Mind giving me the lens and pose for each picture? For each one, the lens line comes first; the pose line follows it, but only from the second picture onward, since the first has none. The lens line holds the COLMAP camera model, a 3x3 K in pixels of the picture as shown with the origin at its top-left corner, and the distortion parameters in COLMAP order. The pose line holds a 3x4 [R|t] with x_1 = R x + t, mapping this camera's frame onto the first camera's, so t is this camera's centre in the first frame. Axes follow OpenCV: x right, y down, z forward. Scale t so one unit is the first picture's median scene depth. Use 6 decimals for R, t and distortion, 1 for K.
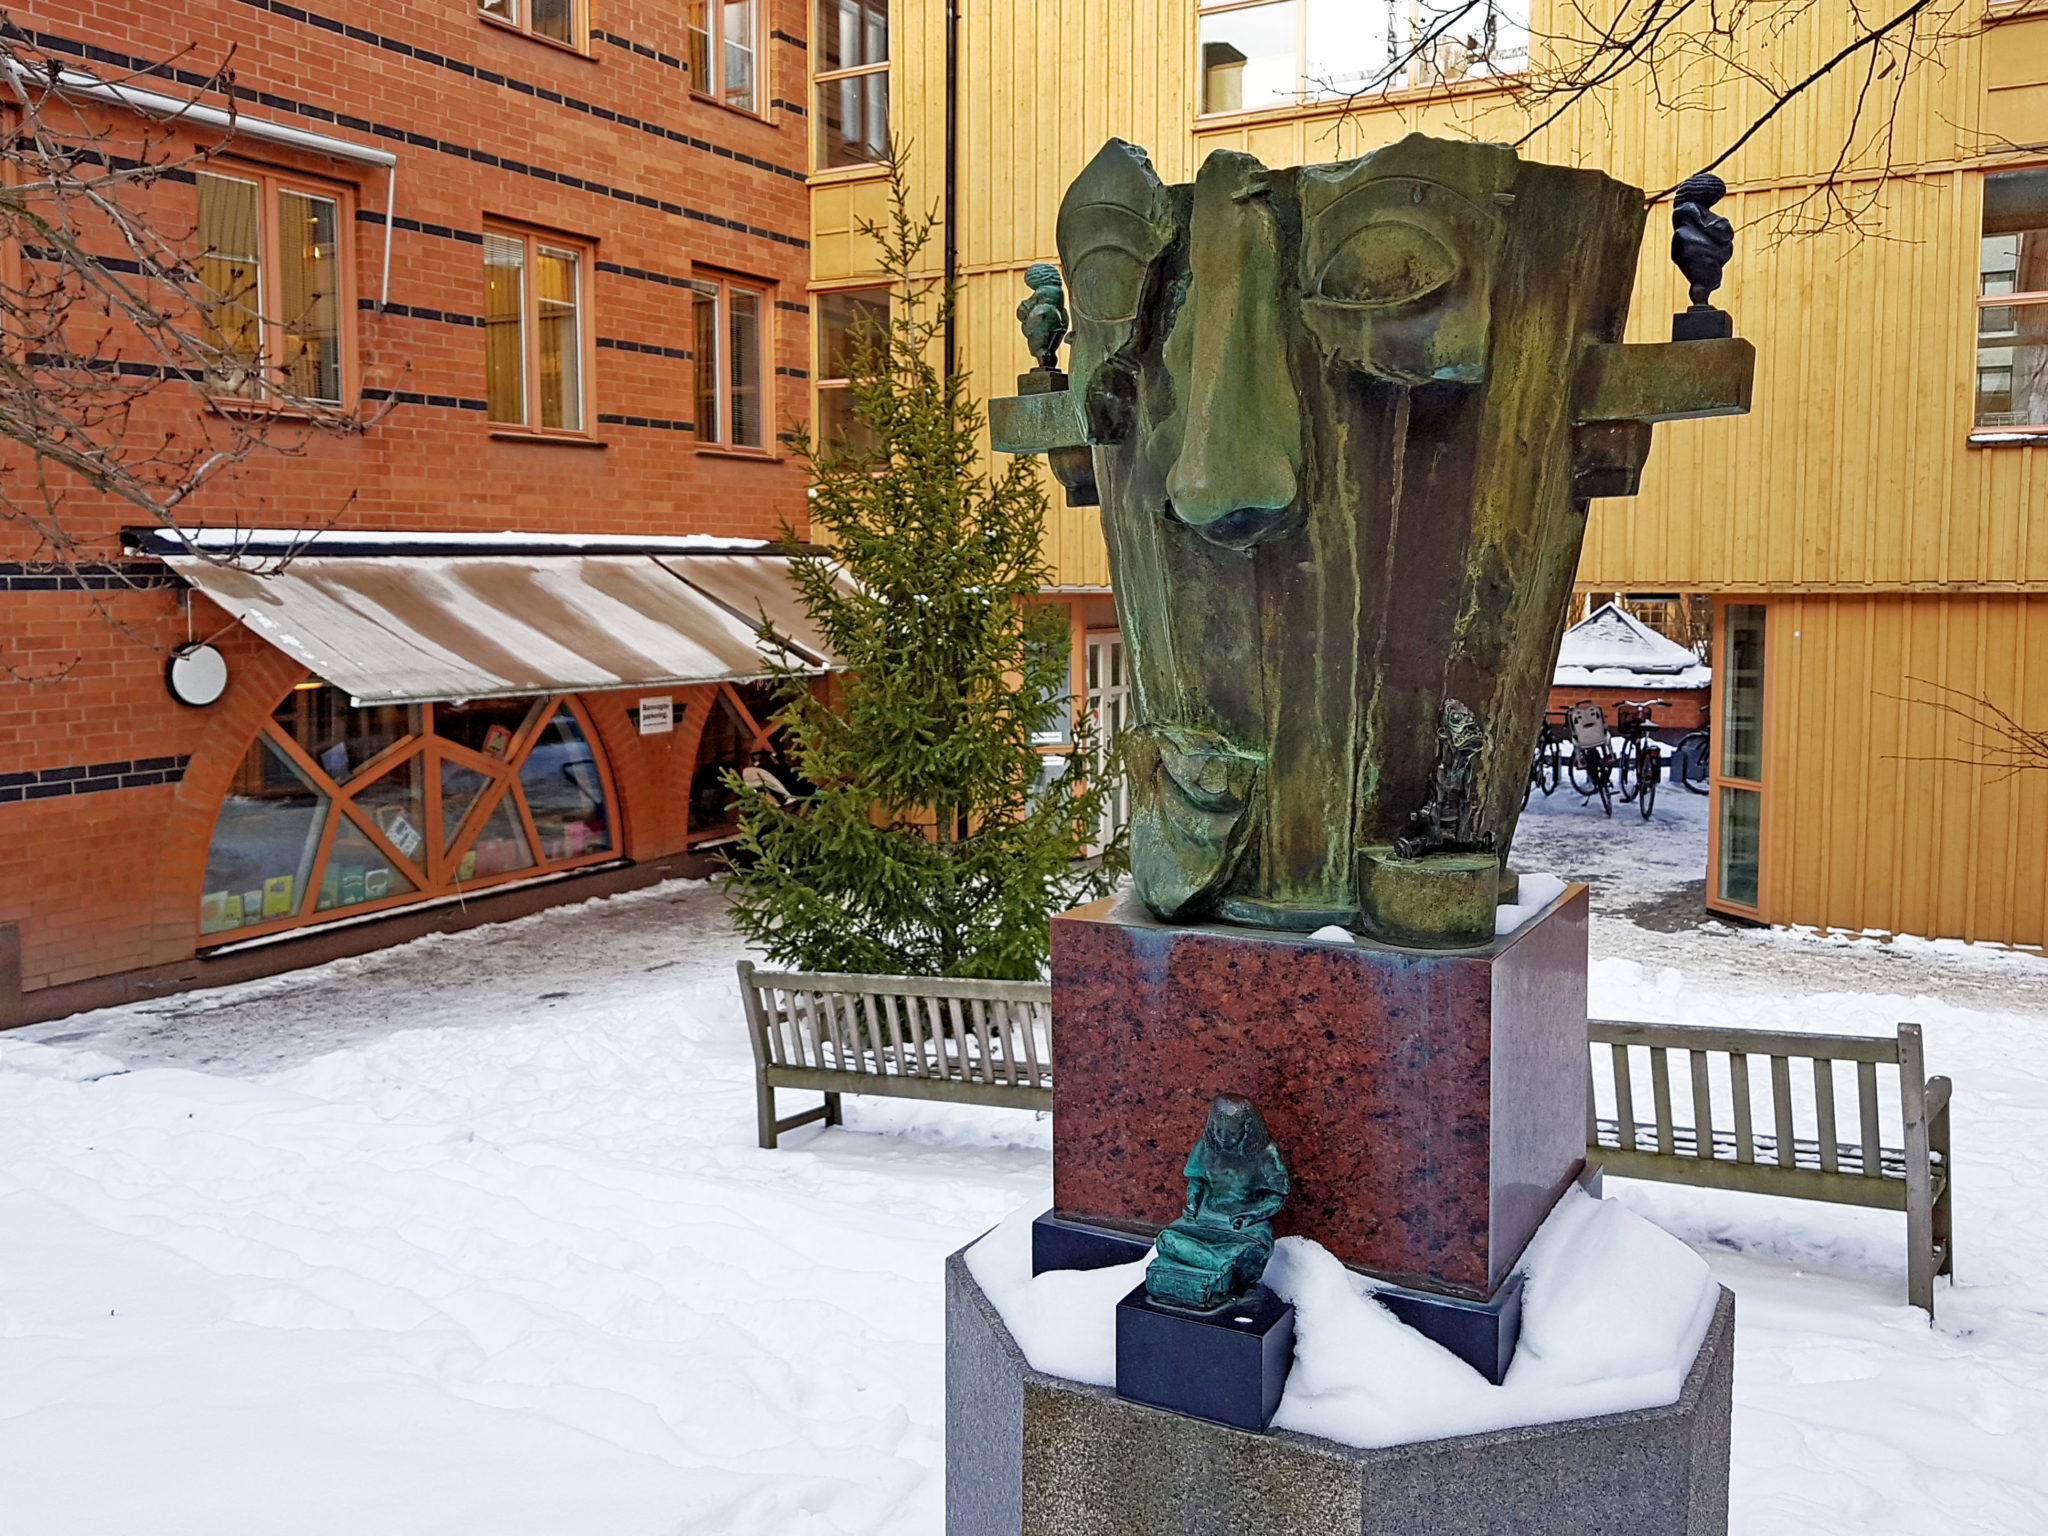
lens RADIAL K [[1765.9, 0, 950.8], [0, 1765.9, 720.2], [0, 0, 1]] dist [0.003716, -0.027081]
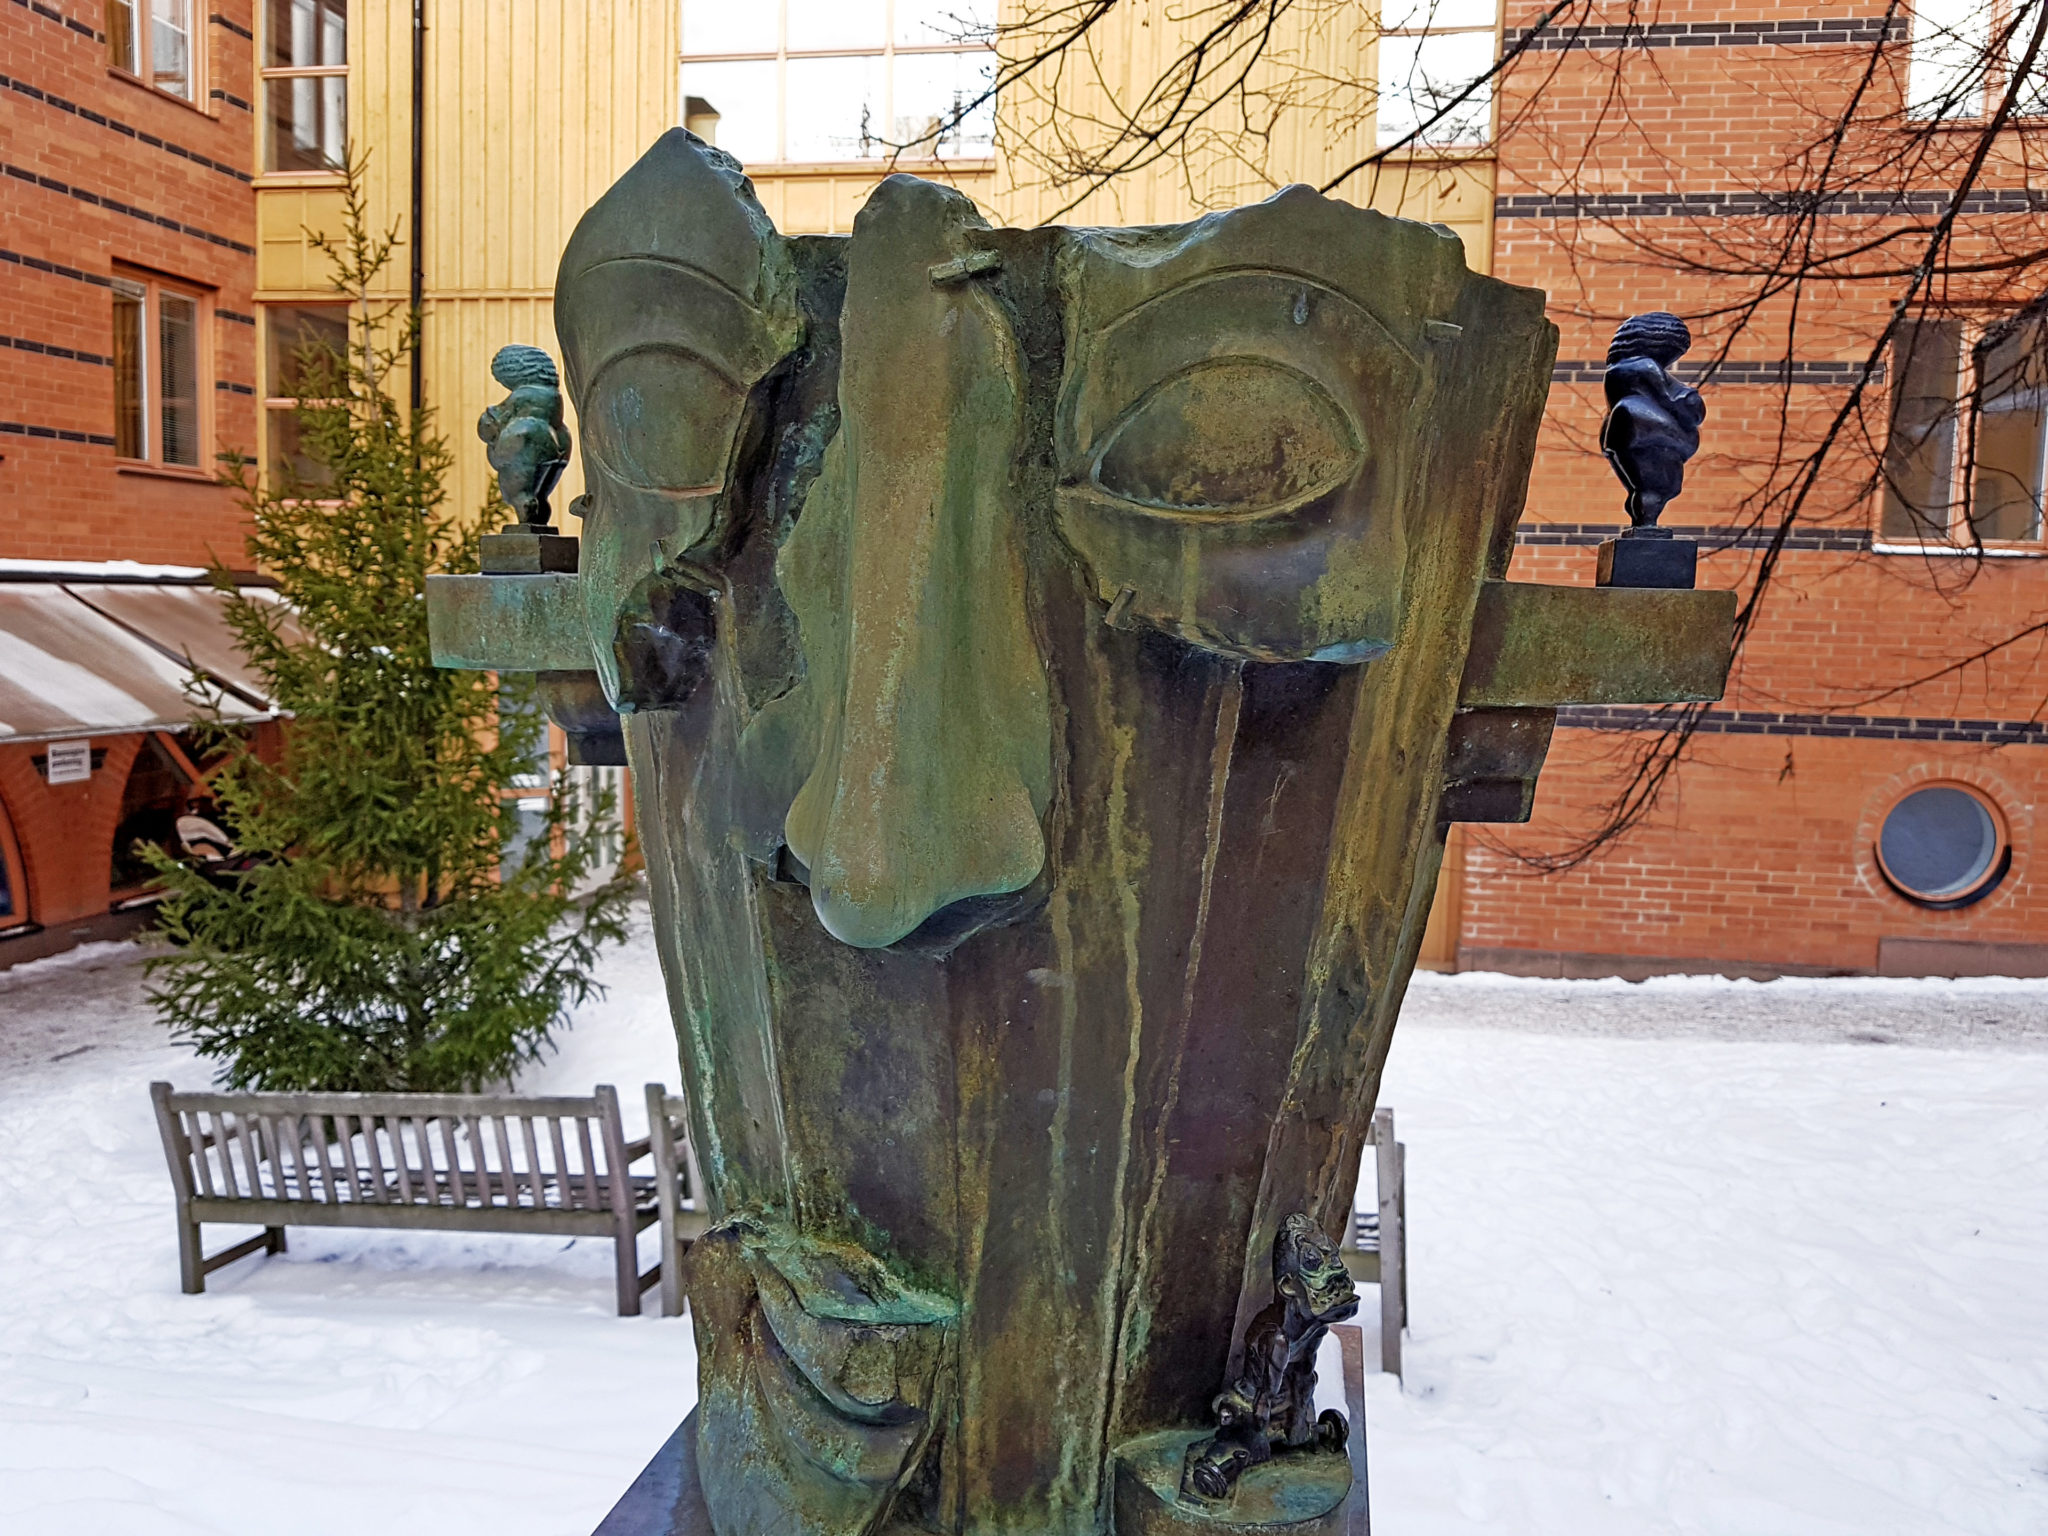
lens RADIAL K [[1632.5, 0, 1032.4], [0, 1632.5, 764.8], [0, 0, 1]] dist [-0.010065, -0.009913]
pose [[0.936802, -0.004511, 0.349830, 0.020311], [-0.001896, 0.999837, 0.017970, -0.130748], [-0.349854, -0.017498, 0.936641, 0.437858]]
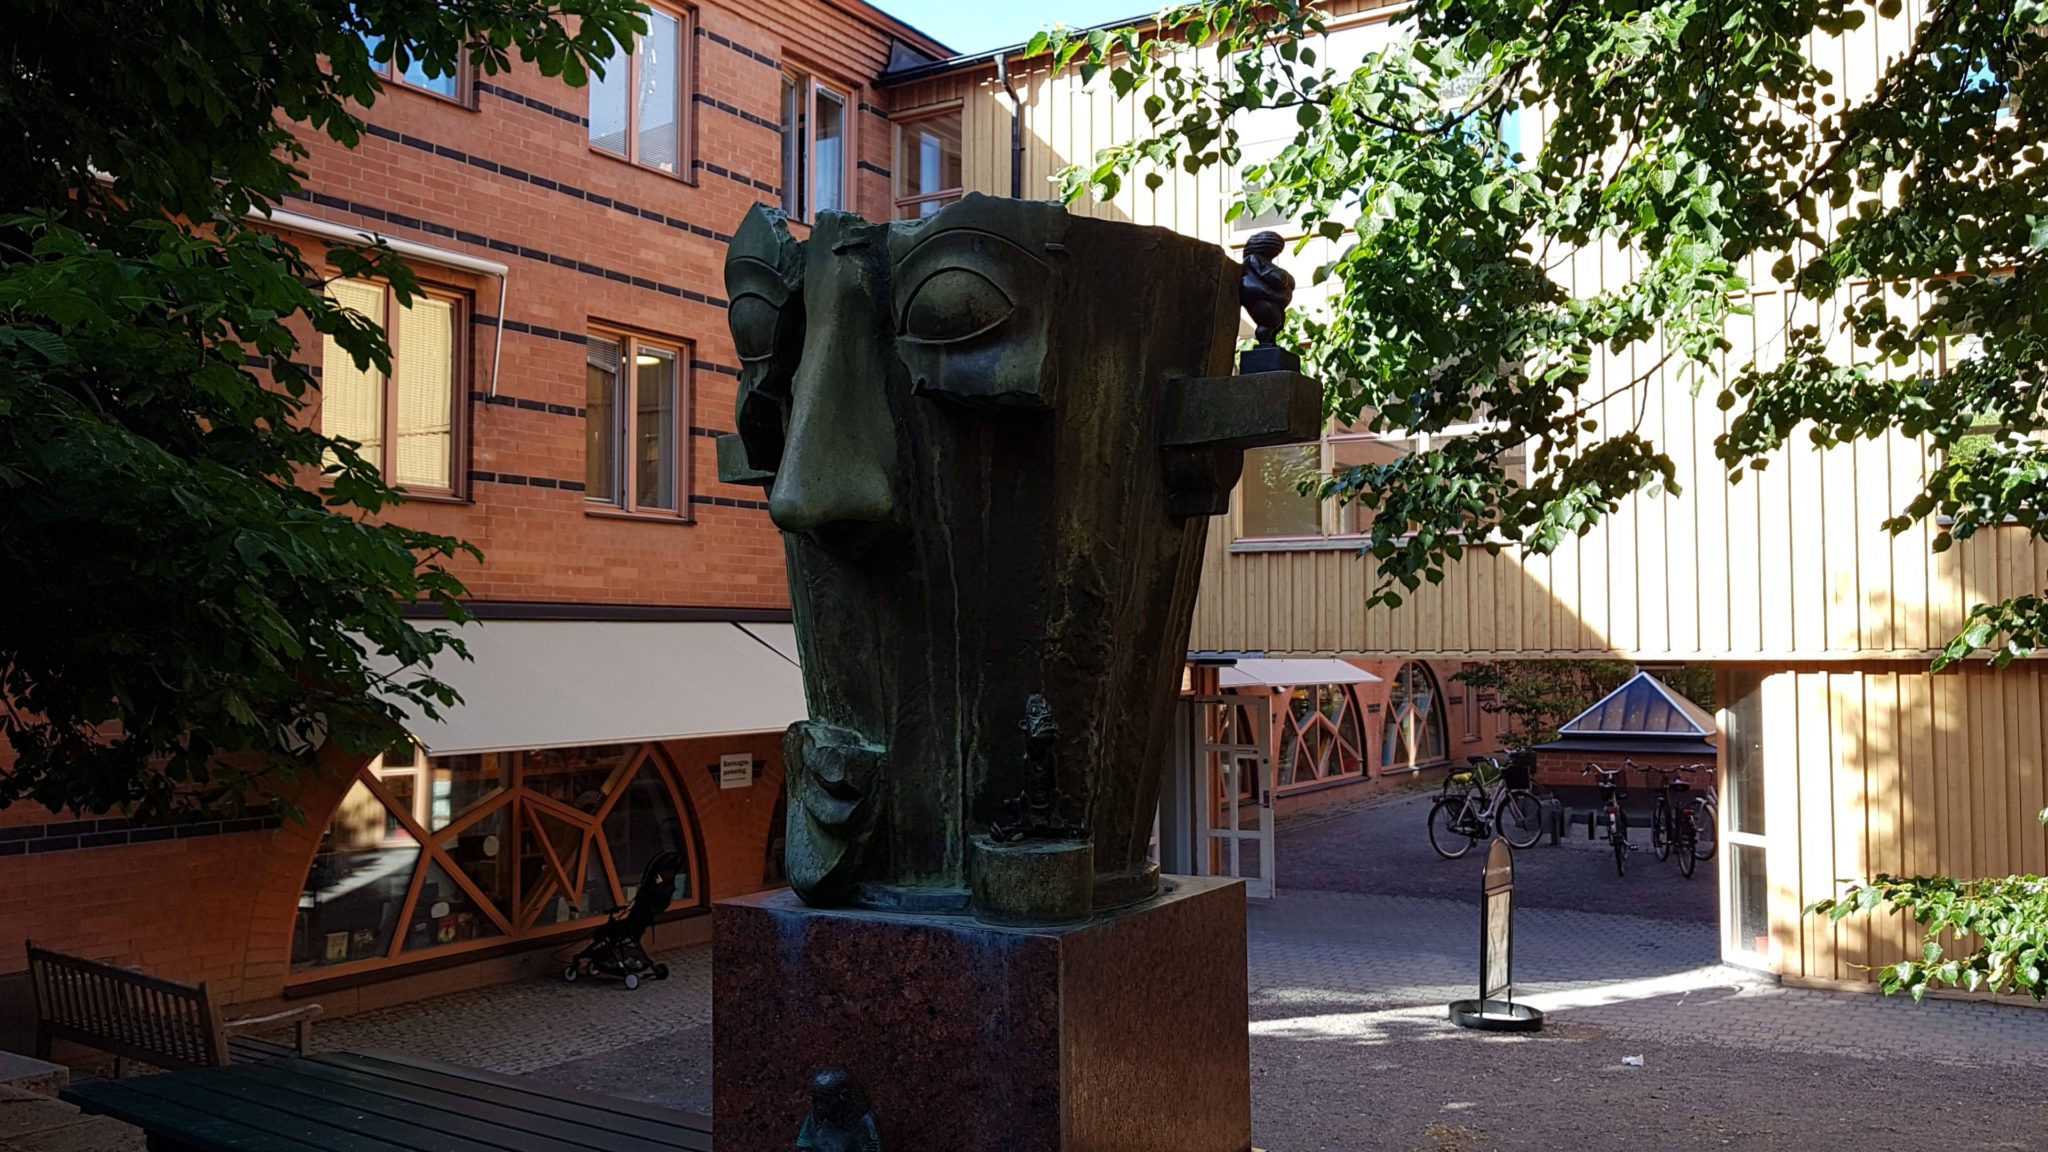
lens RADIAL K [[1635.8, 0, 1024.0], [0, 1635.8, 576.0], [0, 0, 1]] dist [-0.001289, -0.009357]
pose [[0.999743, 0.003030, -0.022489, 0.238733], [-0.005853, 0.991948, -0.126513, 0.034808], [0.021924, 0.126612, 0.991710, -0.010390]]
